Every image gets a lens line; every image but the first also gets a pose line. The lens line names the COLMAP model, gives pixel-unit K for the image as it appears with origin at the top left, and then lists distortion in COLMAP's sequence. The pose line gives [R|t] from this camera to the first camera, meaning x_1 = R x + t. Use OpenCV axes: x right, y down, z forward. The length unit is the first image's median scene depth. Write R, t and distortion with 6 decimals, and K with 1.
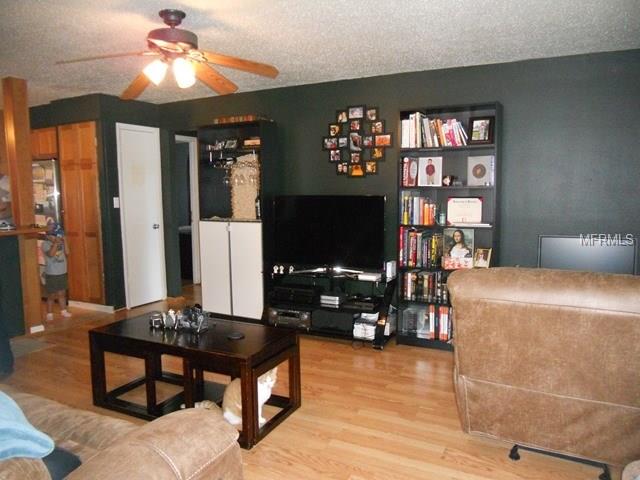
lens RADIAL K [[476.7, 0, 320.0], [0, 476.7, 240.0], [0, 0, 1]] dist [-0.002257, -0.000673]
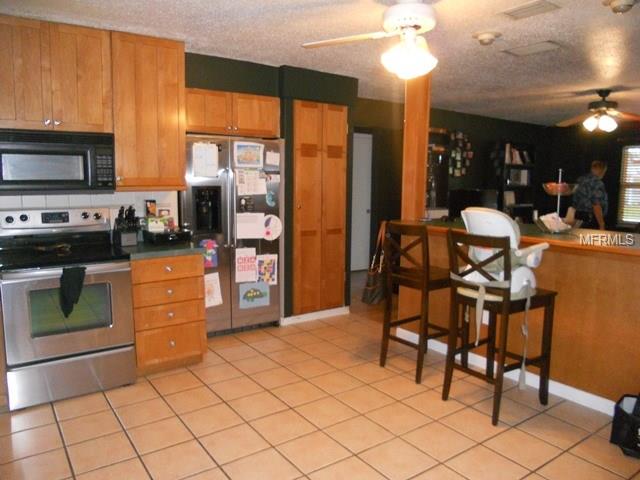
lens RADIAL K [[476.7, 0, 320.0], [0, 476.7, 240.0], [0, 0, 1]] dist [-0.002257, -0.000673]
pose [[0.461398, -0.081959, 0.883400, -1.395257], [0.079821, 0.995521, 0.050670, -0.046368], [-0.883595, 0.047135, 0.465873, 0.666204]]
